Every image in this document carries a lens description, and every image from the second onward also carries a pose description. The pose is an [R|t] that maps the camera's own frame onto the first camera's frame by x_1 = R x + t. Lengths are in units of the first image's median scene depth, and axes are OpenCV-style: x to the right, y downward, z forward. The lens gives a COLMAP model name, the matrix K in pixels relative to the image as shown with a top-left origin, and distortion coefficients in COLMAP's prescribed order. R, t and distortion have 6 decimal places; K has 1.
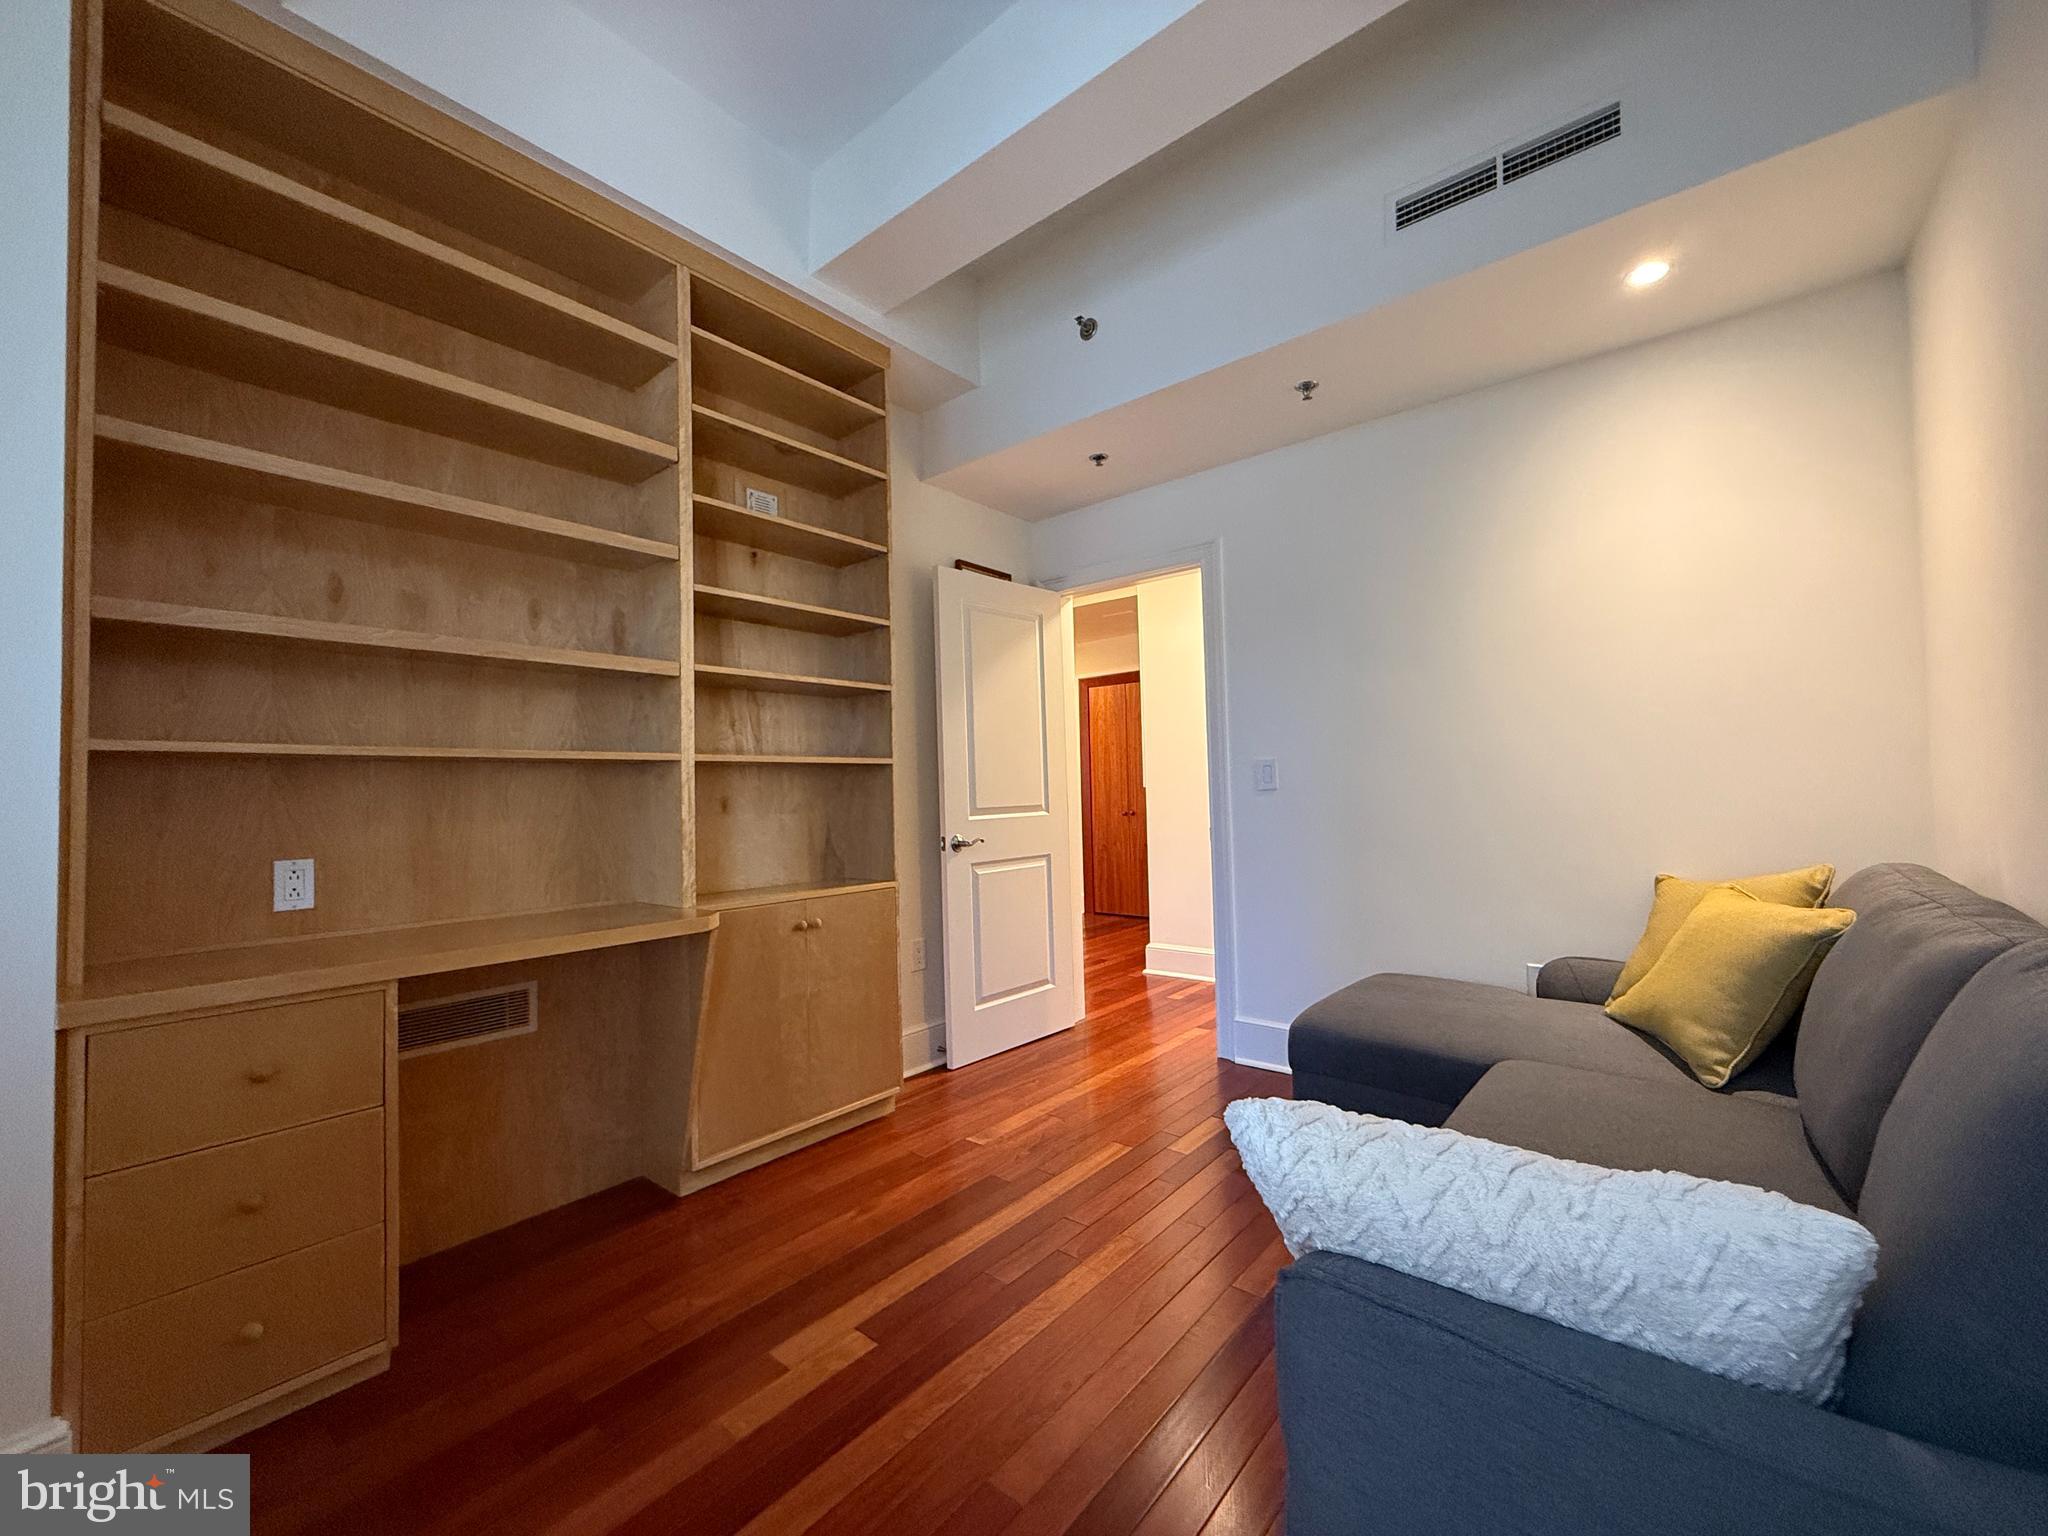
lens RADIAL K [[819.1, 0, 1014.2], [0, 819.1, 768.5], [0, 0, 1]] dist [0.000550, -0.000662]
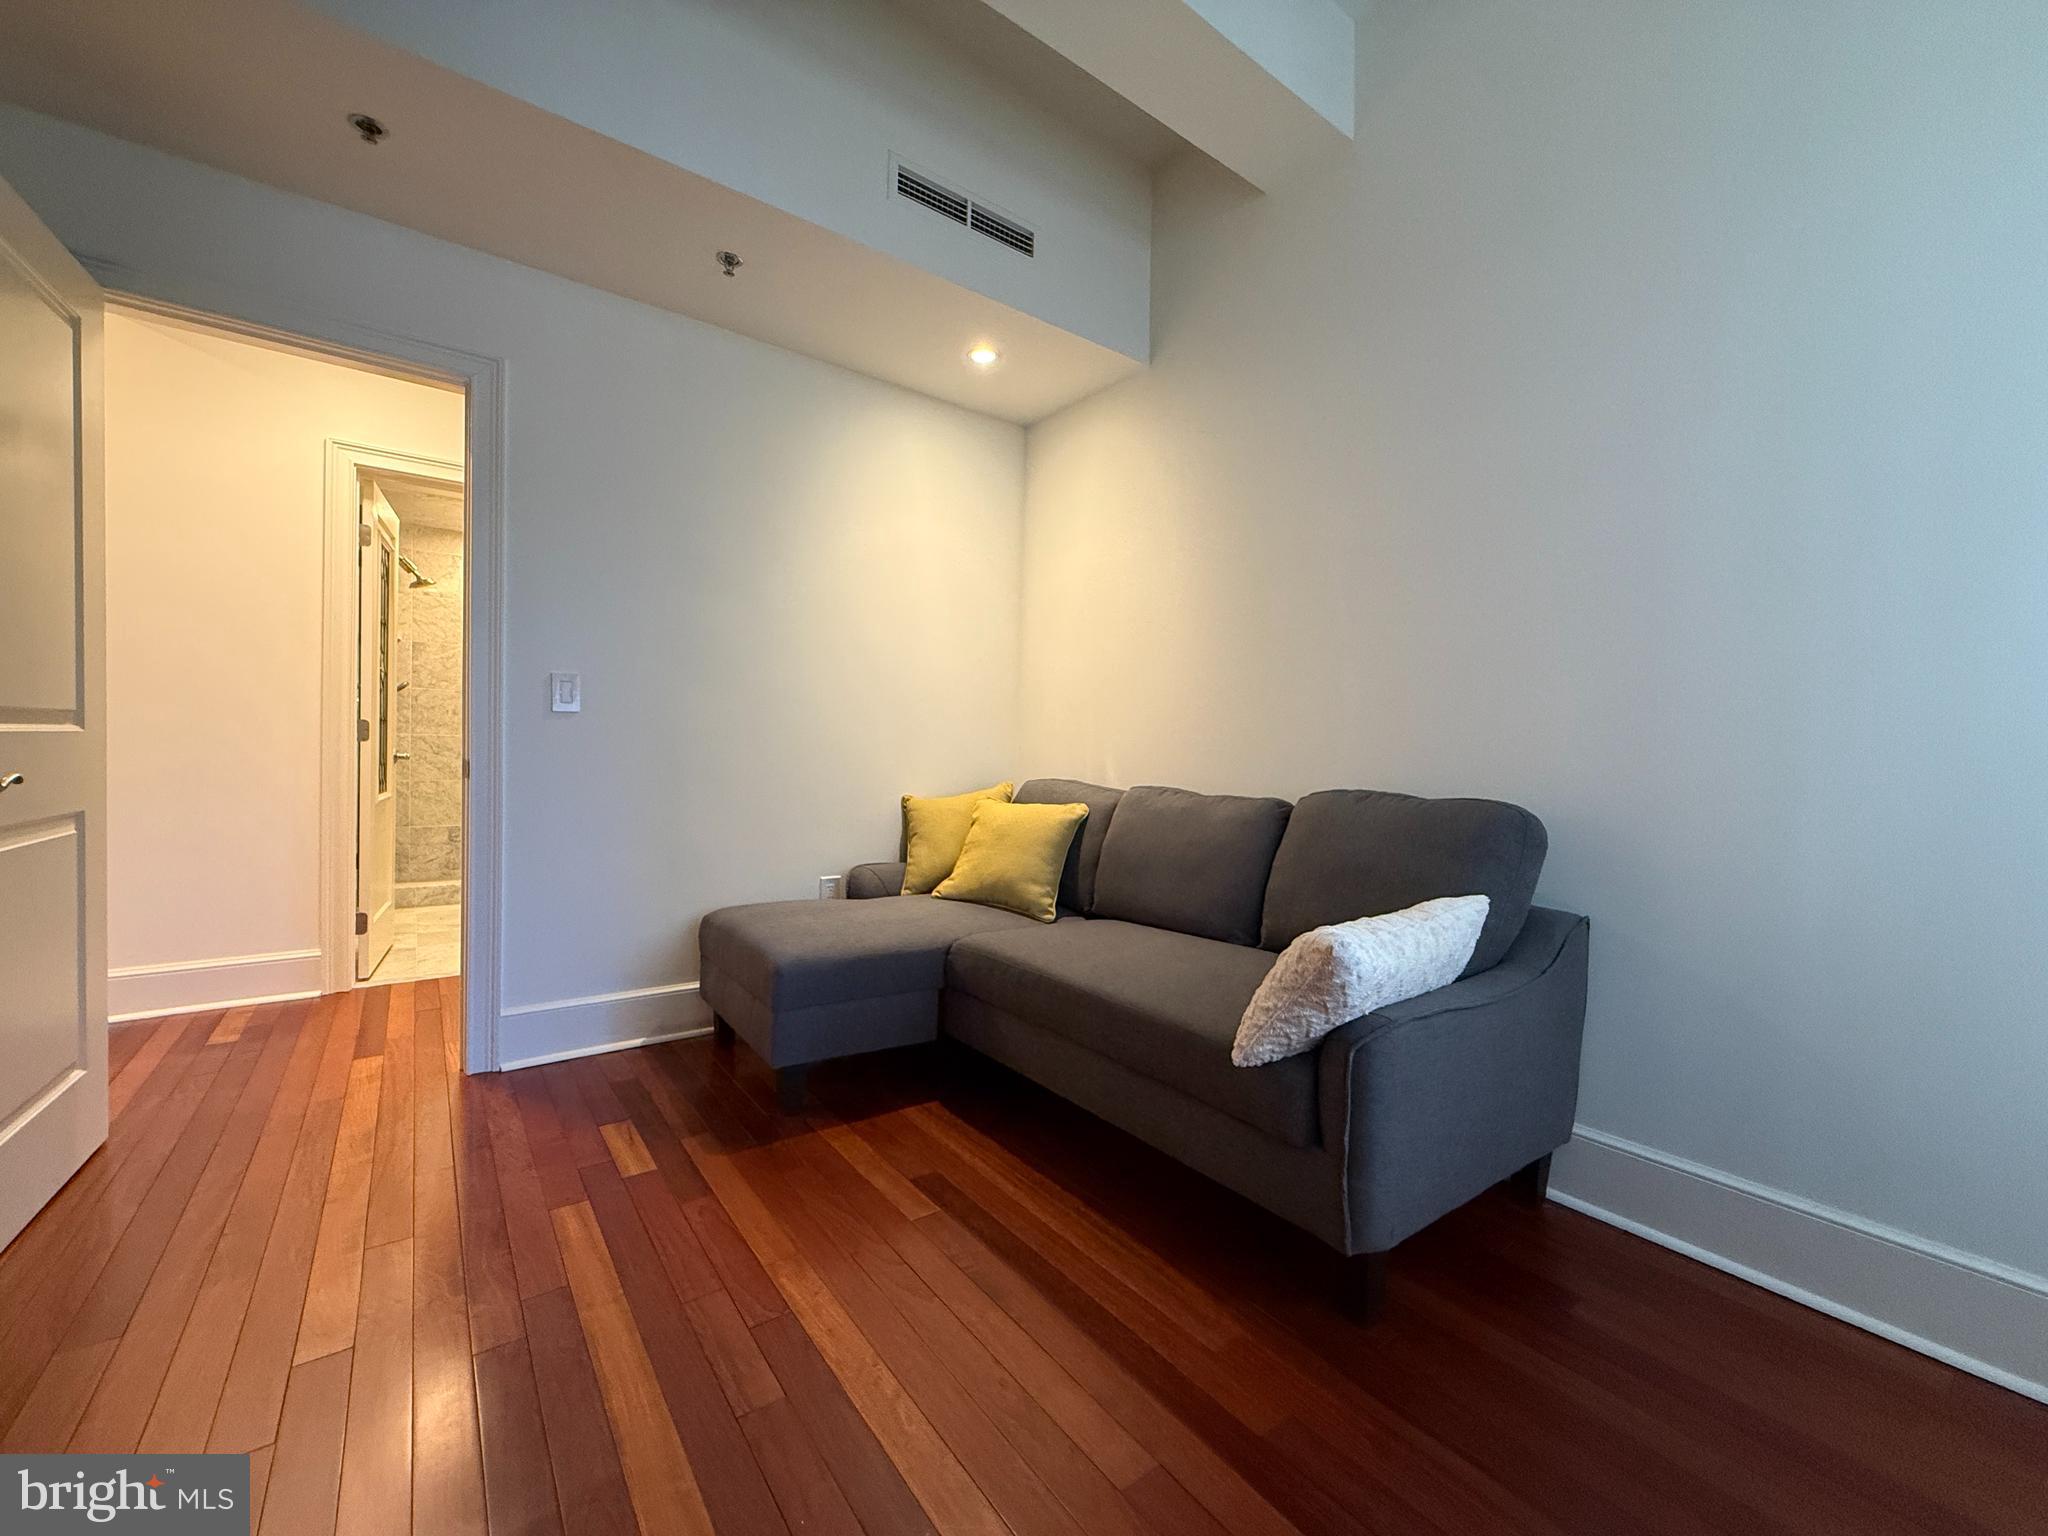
lens RADIAL K [[819.1, 0, 1014.2], [0, 819.1, 768.5], [0, 0, 1]] dist [0.000550, -0.000662]
pose [[0.230796, 0.006576, 0.972980, -0.478483], [-0.056630, 0.998373, 0.006685, 0.065915], [-0.971353, -0.056643, 0.230793, 0.515402]]
